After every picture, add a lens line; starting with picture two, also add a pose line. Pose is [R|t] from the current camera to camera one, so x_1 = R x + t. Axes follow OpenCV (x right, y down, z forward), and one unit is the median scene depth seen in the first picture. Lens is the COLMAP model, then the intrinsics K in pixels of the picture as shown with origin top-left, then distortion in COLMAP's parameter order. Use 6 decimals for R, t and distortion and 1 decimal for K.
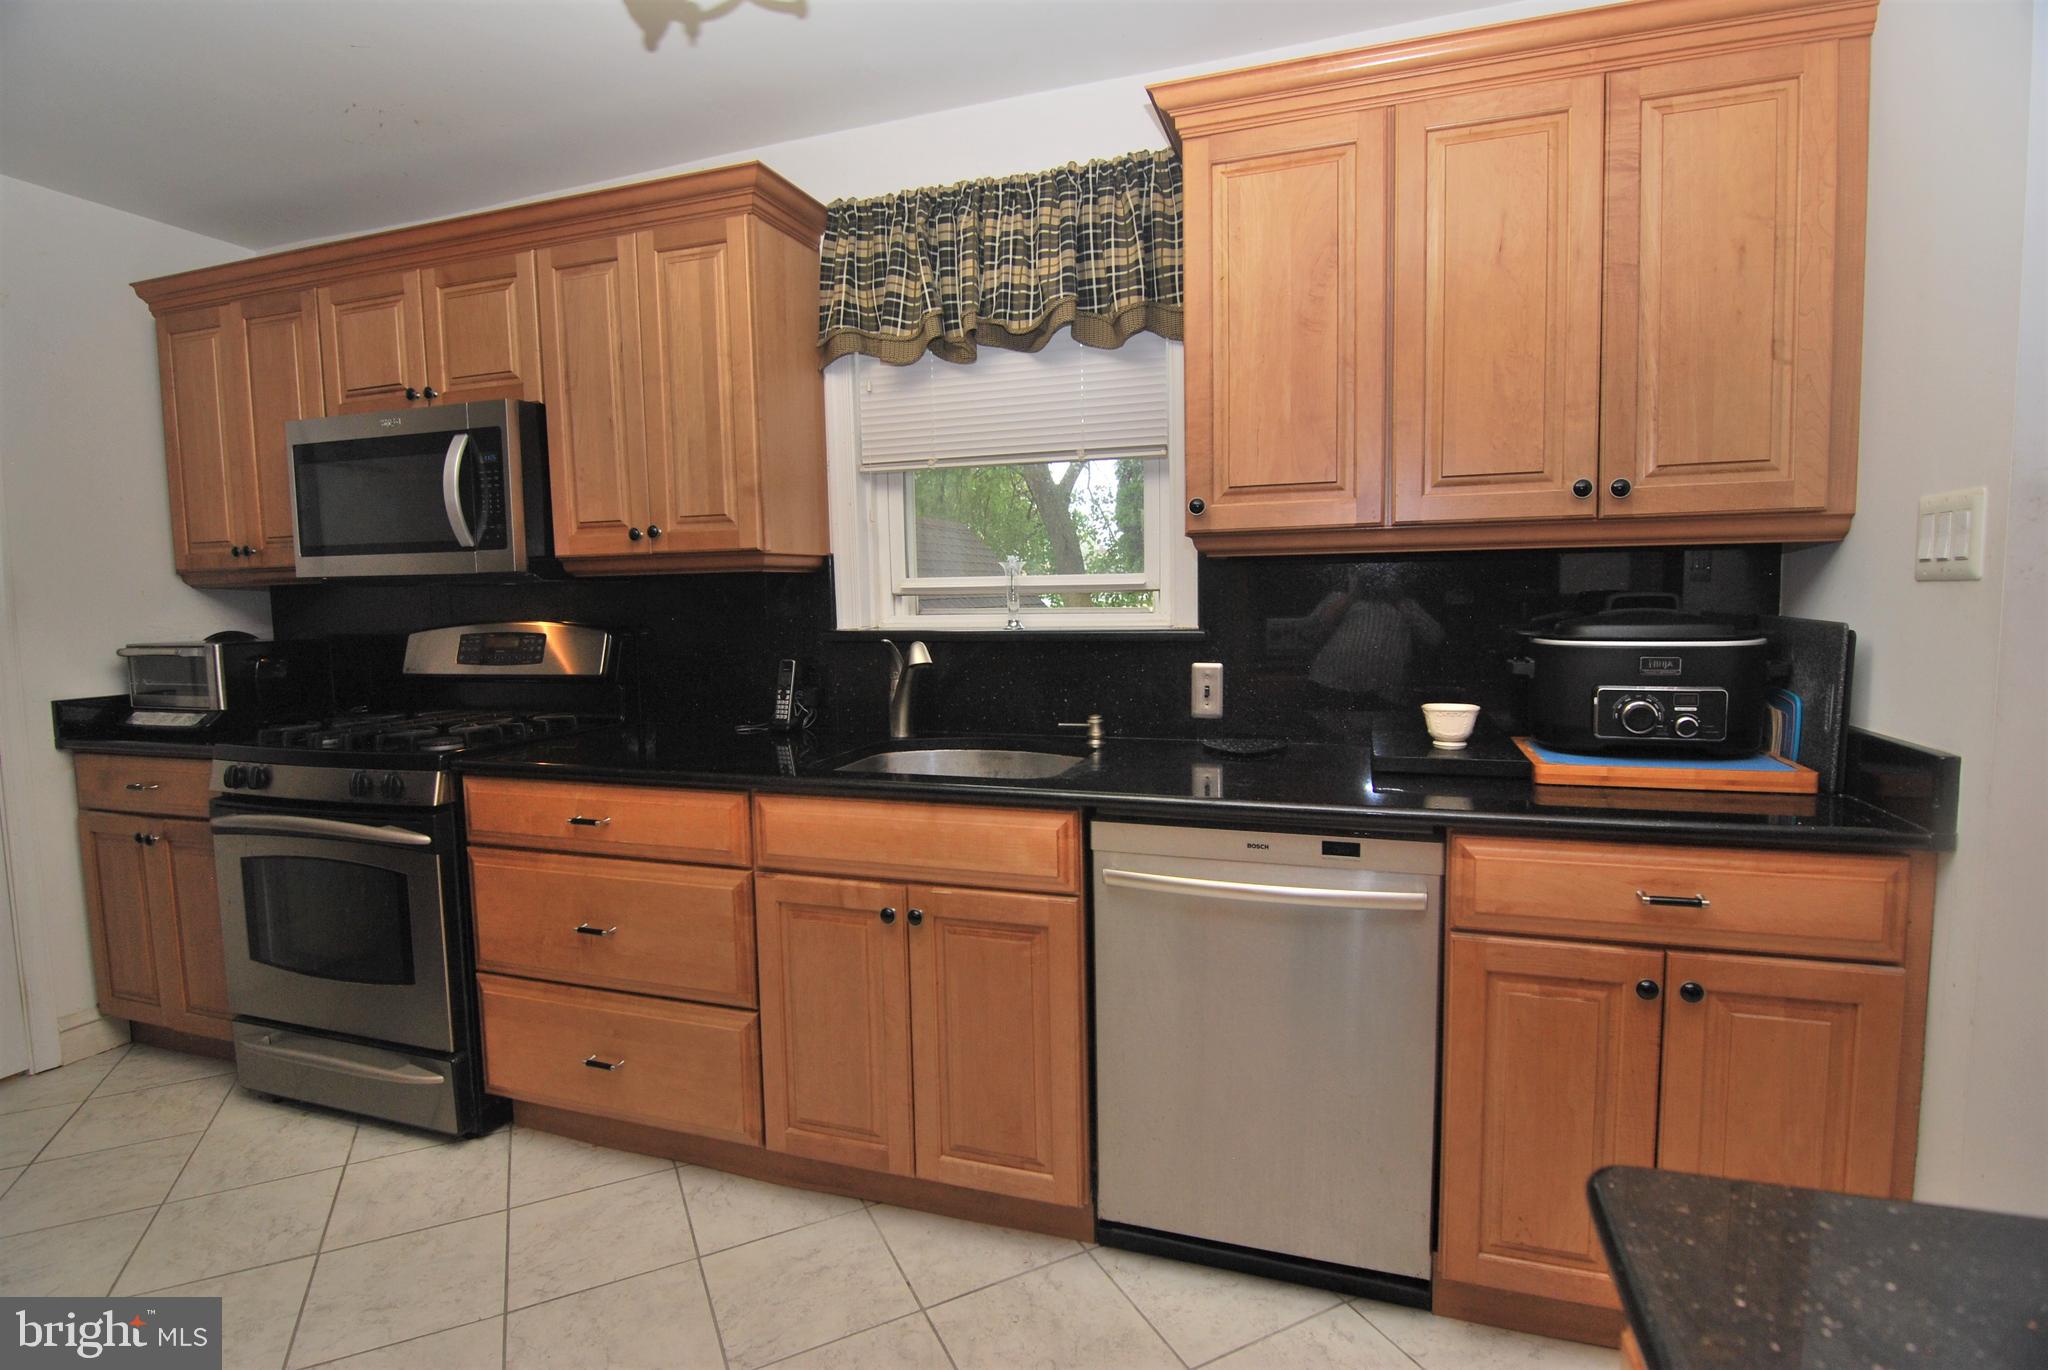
lens RADIAL K [[987.4, 0, 1020.7], [0, 987.4, 670.9], [0, 0, 1]] dist [-0.003643, -0.011718]
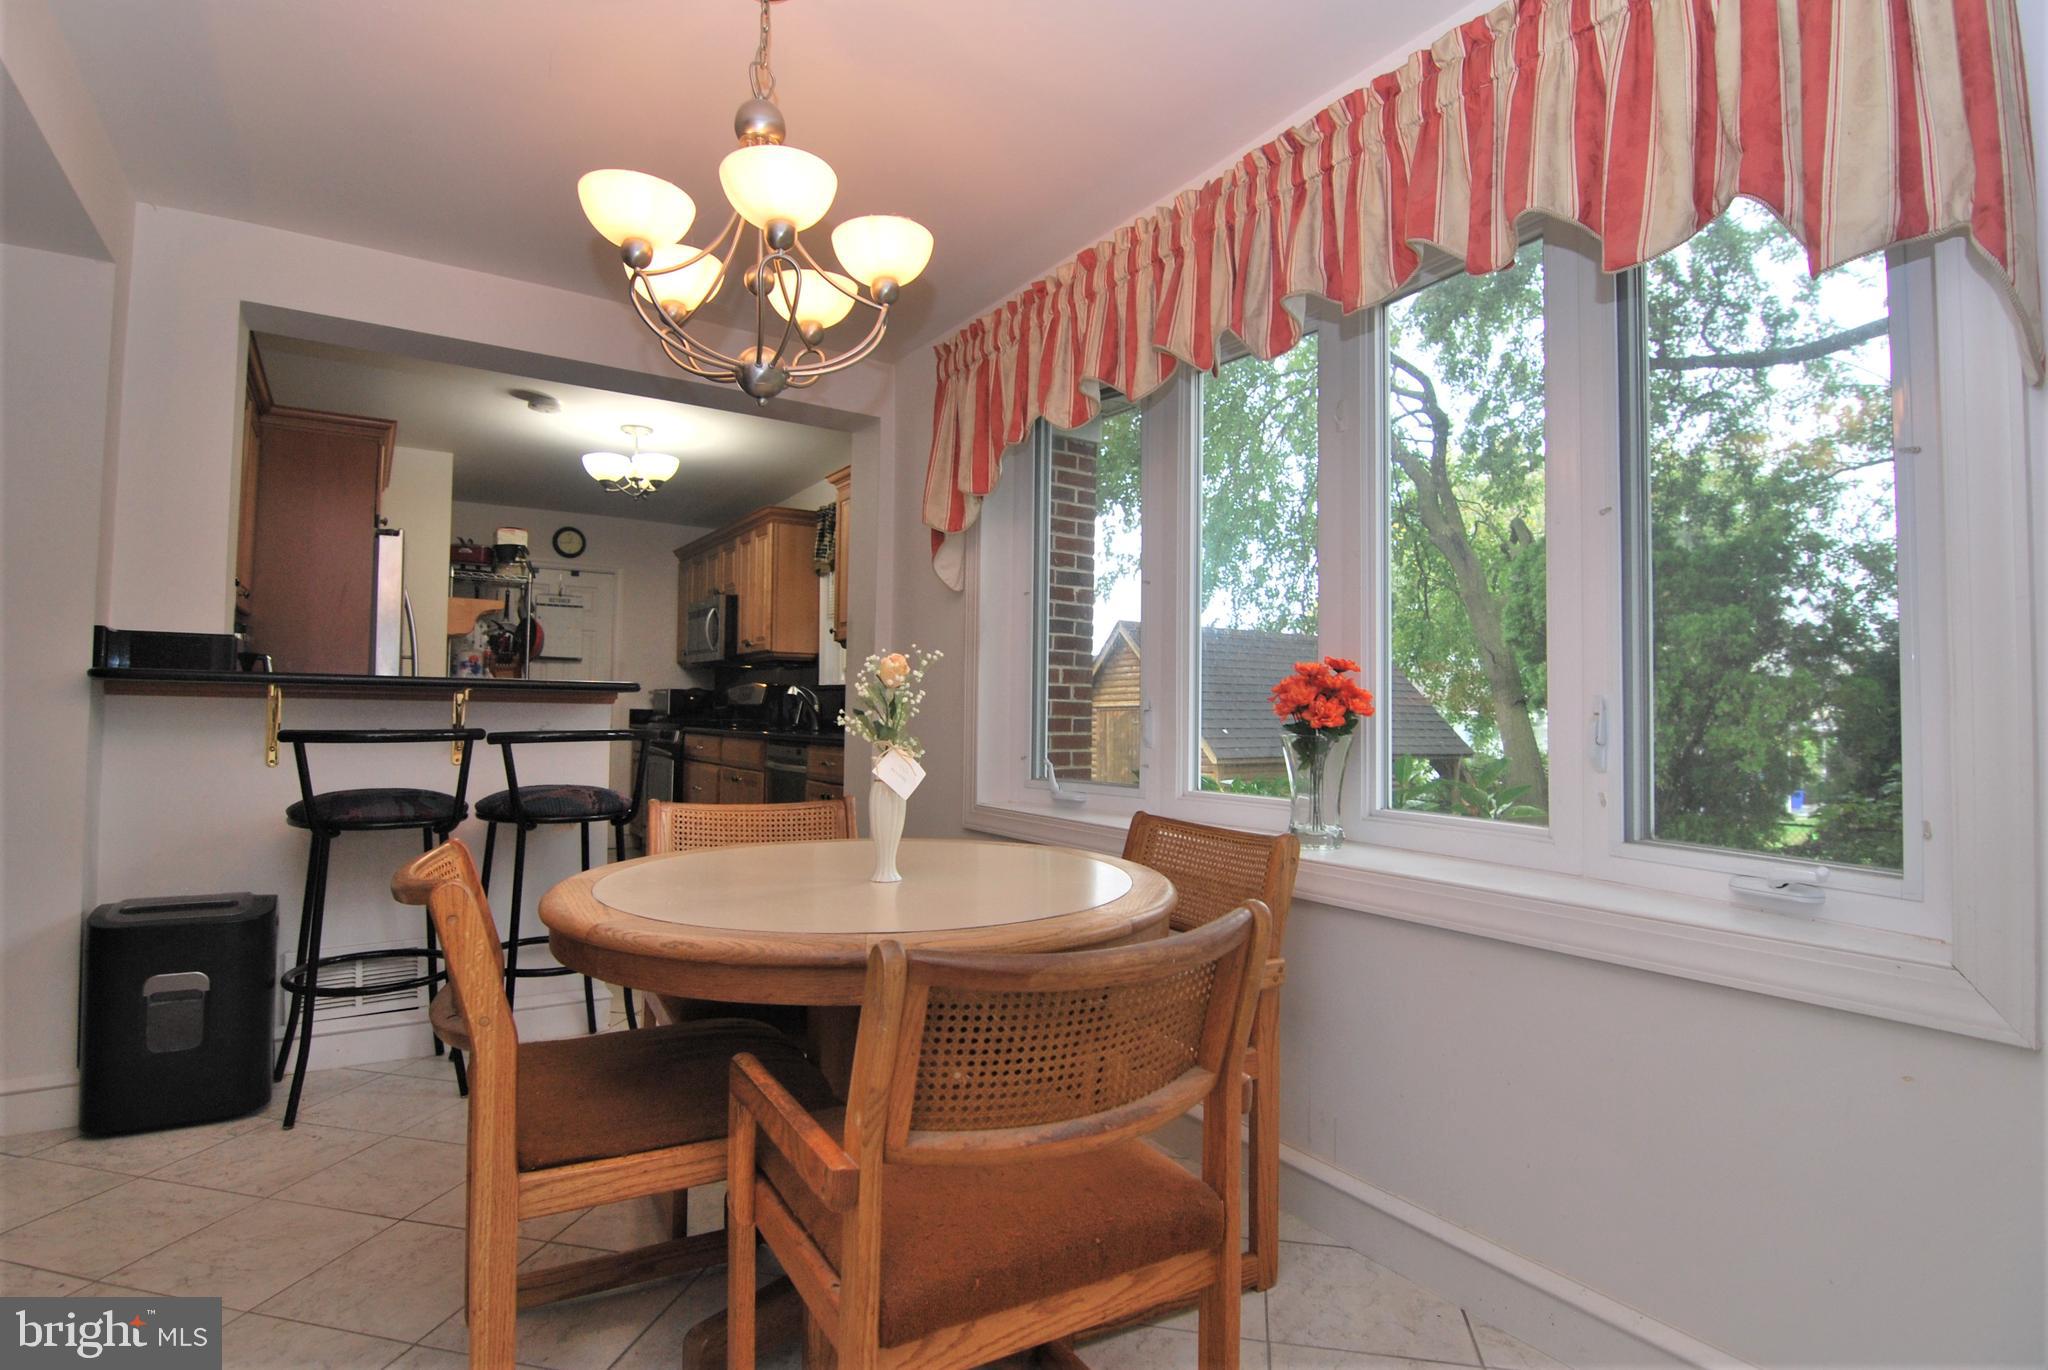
lens RADIAL K [[987.4, 0, 1020.7], [0, 987.4, 670.9], [0, 0, 1]] dist [-0.003643, -0.011718]
pose [[0.789689, 0.006883, -0.613468, 1.739792], [-0.080681, 0.992418, -0.092722, 0.107464], [0.608178, 0.122717, 0.784257, -0.566377]]
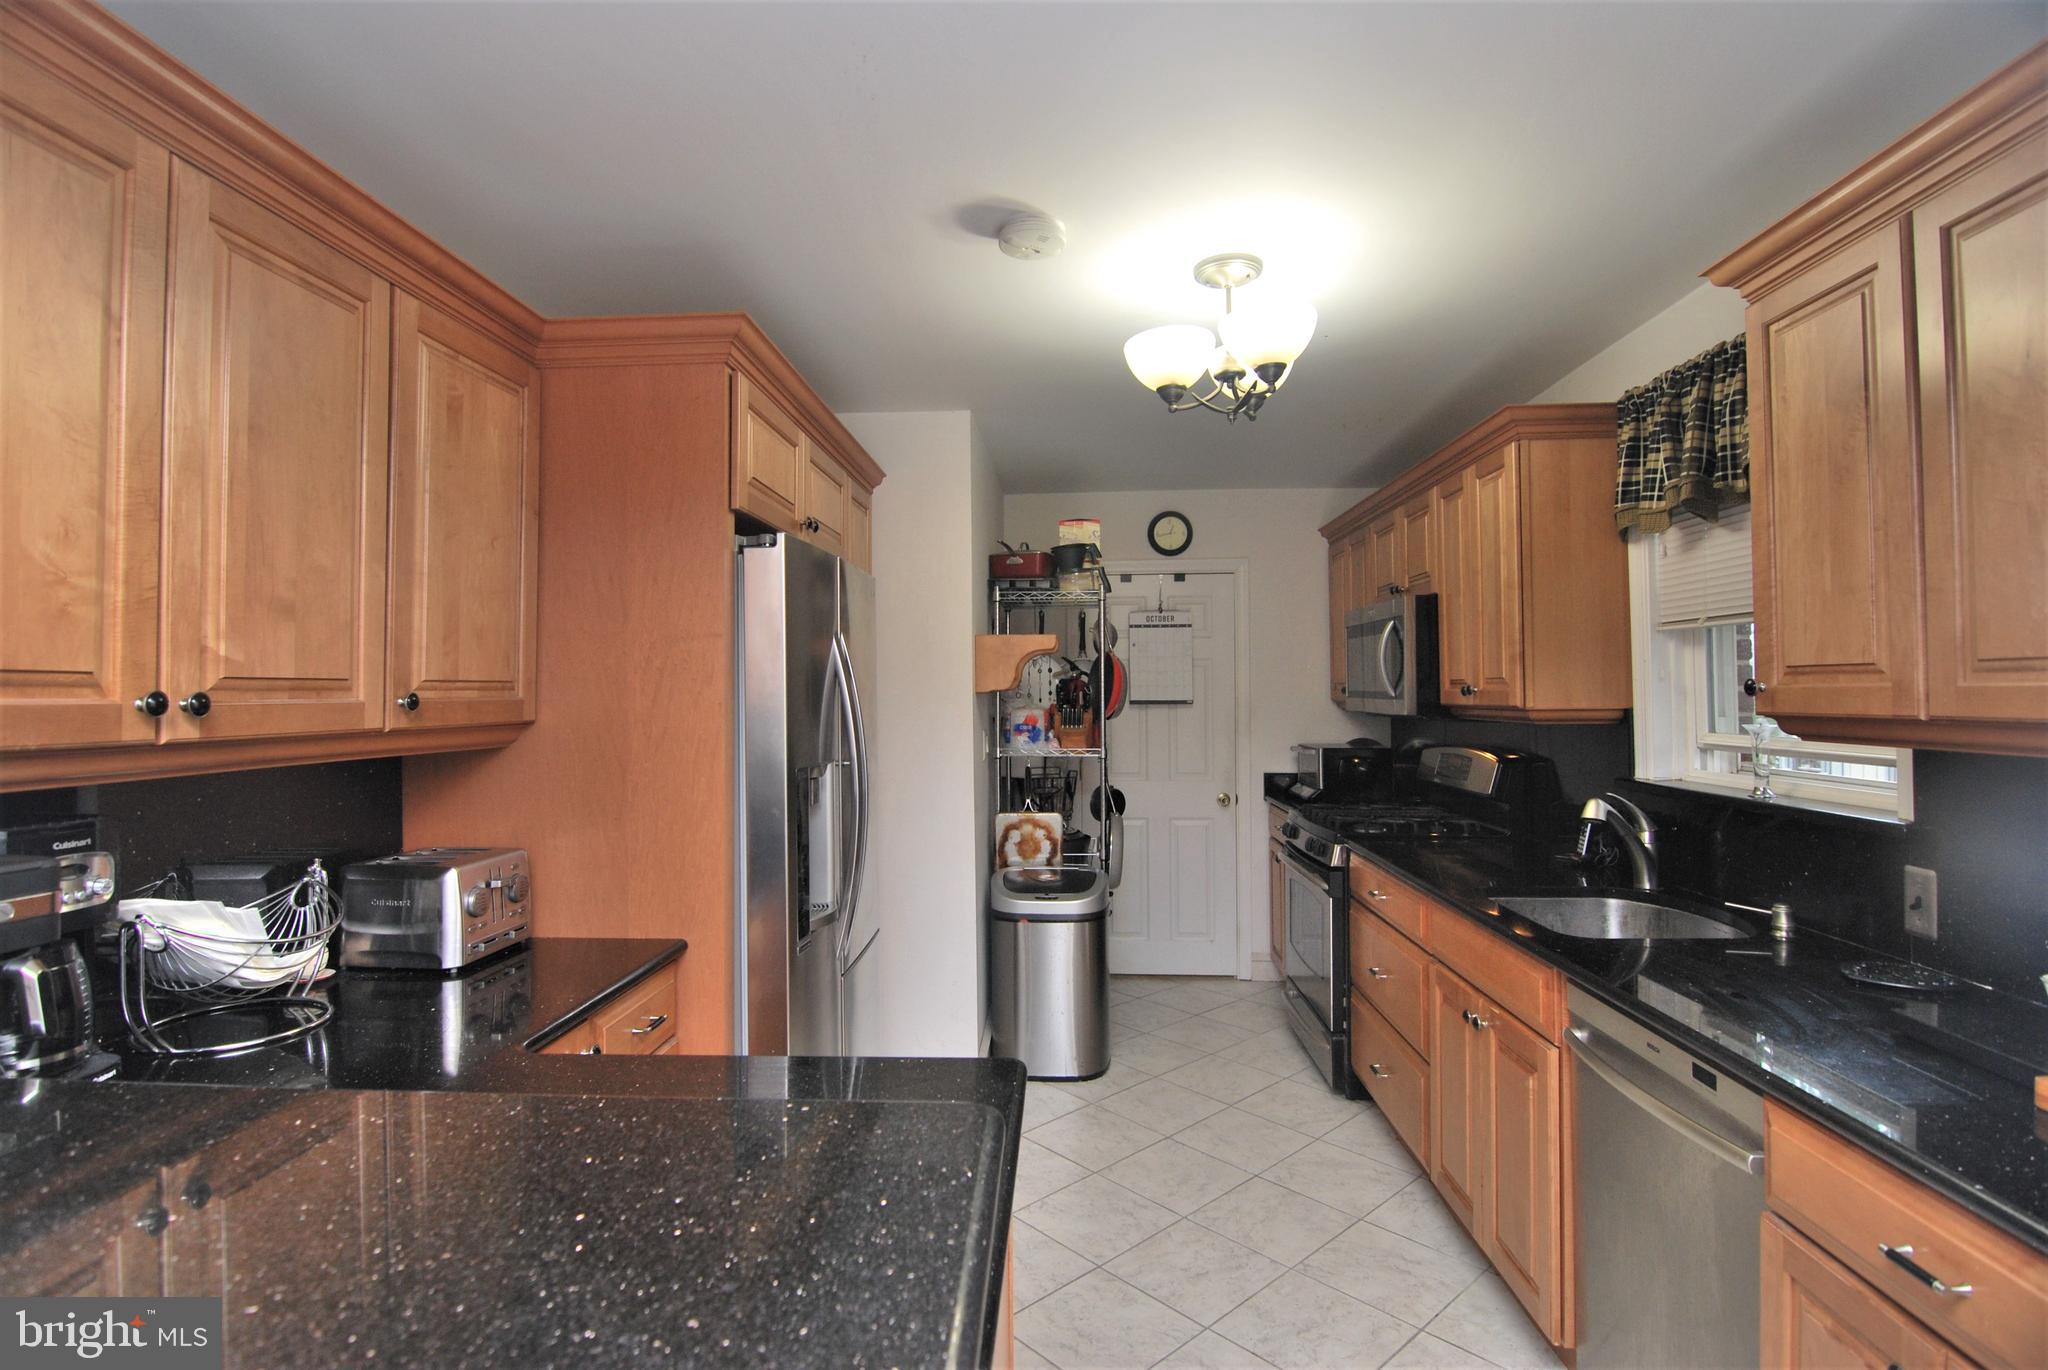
lens RADIAL K [[987.4, 0, 1020.7], [0, 987.4, 670.9], [0, 0, 1]] dist [-0.003643, -0.011718]
pose [[0.265631, -0.002330, -0.964072, 0.721429], [-0.081716, 0.996344, -0.024923, -0.083988], [0.960605, 0.085400, 0.264470, 0.081108]]
